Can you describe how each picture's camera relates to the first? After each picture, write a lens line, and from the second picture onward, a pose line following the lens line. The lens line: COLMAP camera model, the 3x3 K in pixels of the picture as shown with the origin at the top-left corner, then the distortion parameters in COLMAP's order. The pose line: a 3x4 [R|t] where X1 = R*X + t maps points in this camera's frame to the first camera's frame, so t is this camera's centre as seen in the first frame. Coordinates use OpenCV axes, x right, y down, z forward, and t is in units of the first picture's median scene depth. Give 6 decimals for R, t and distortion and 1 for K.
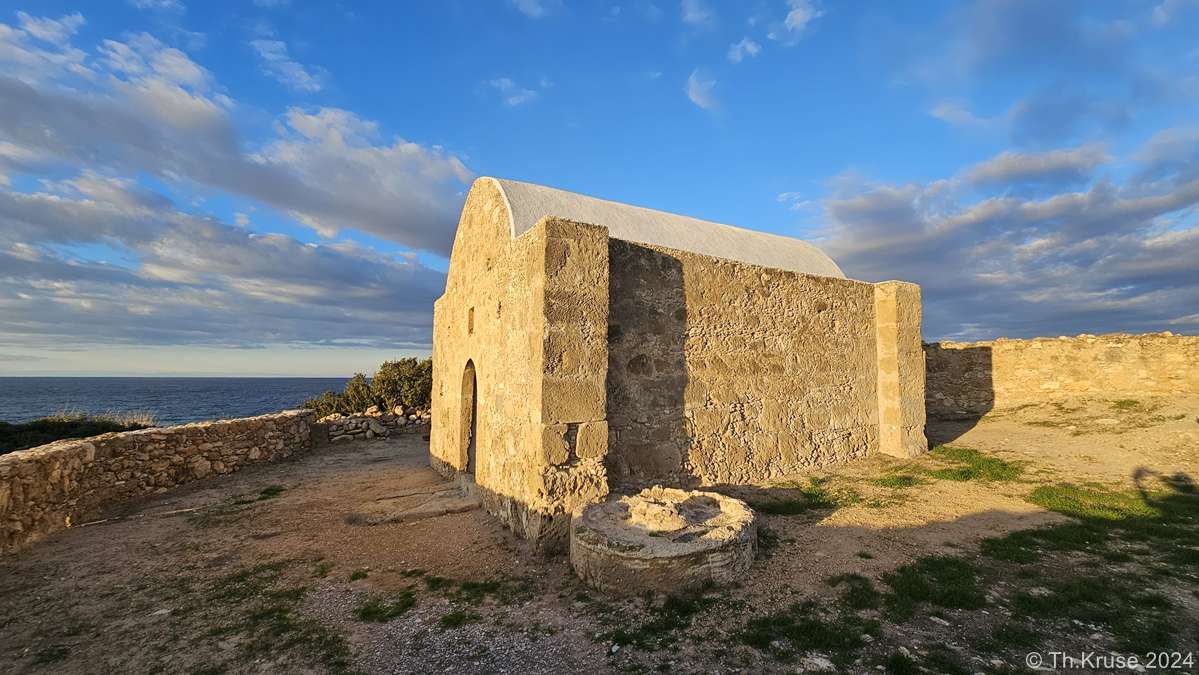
lens RADIAL K [[492.4, 0, 603.7], [0, 492.4, 338.4], [0, 0, 1]] dist [-0.000665, 0.000048]
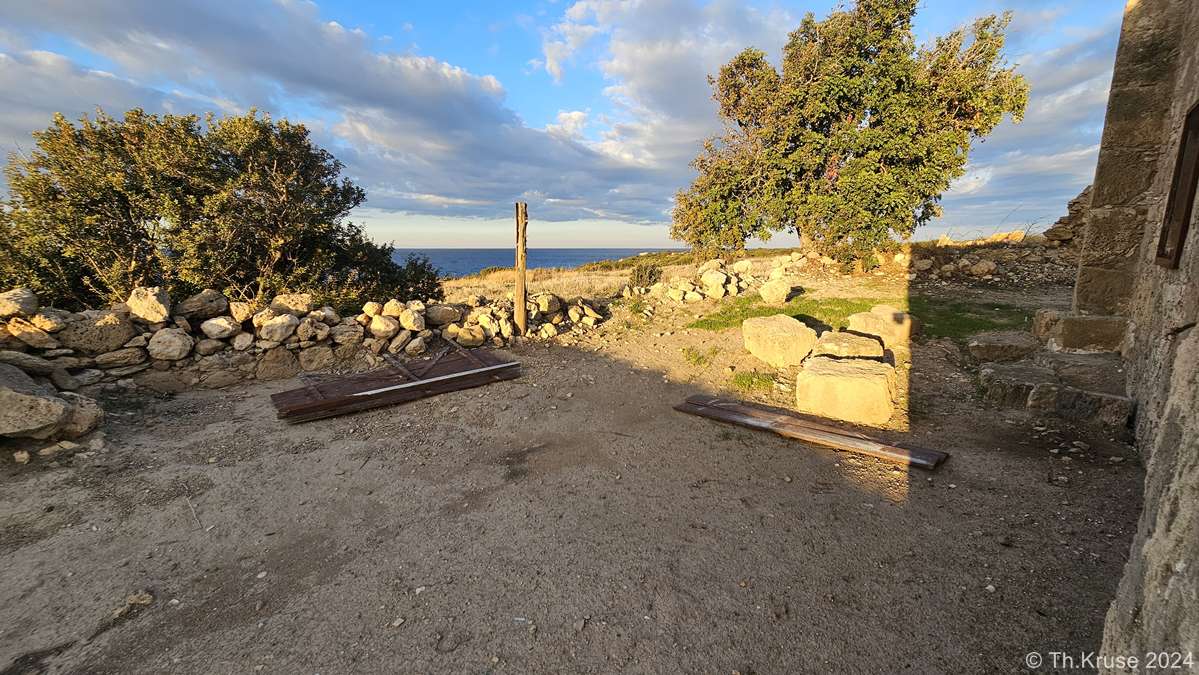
lens RADIAL K [[492.4, 0, 603.7], [0, 492.4, 338.4], [0, 0, 1]] dist [-0.000665, 0.000048]
pose [[0.954322, -0.058399, 0.293016, -0.272980], [-0.020490, 0.965611, 0.259184, 0.094705], [-0.298076, -0.253349, 0.920307, 0.707040]]
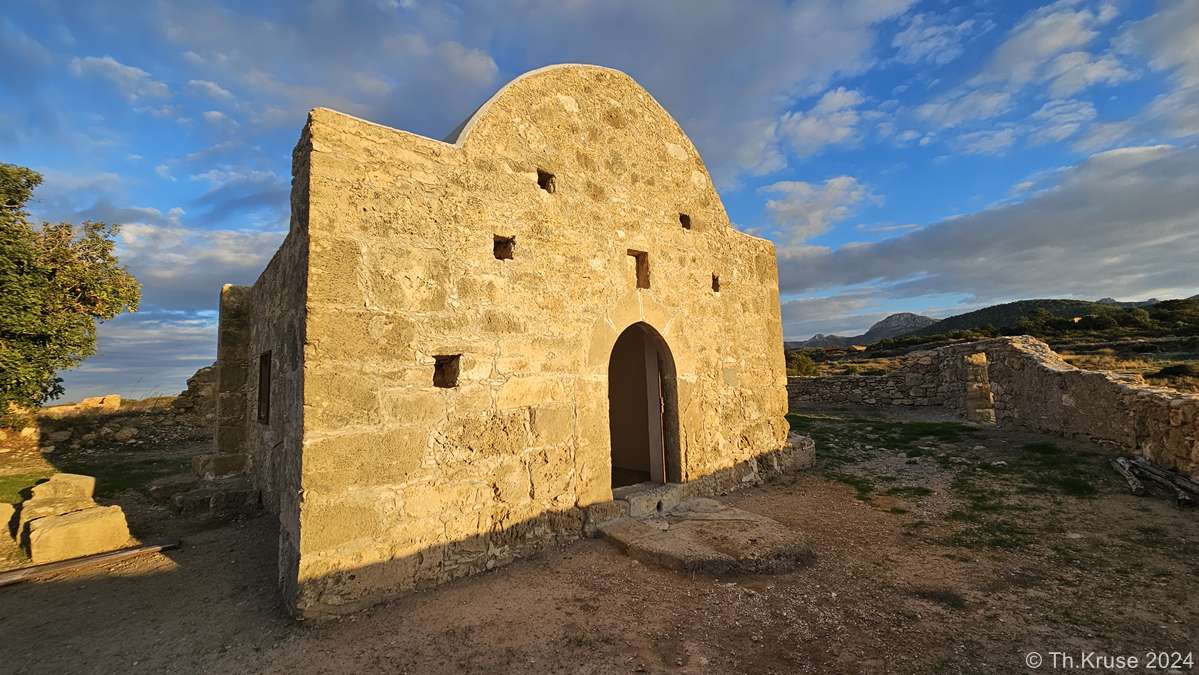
lens RADIAL K [[492.4, 0, 603.7], [0, 492.4, 338.4], [0, 0, 1]] dist [-0.000665, 0.000048]
pose [[-0.210211, 0.105917, 0.971902, -0.493280], [-0.038688, 0.992434, -0.116523, 0.077753], [-0.976890, -0.062095, -0.204523, 0.628201]]
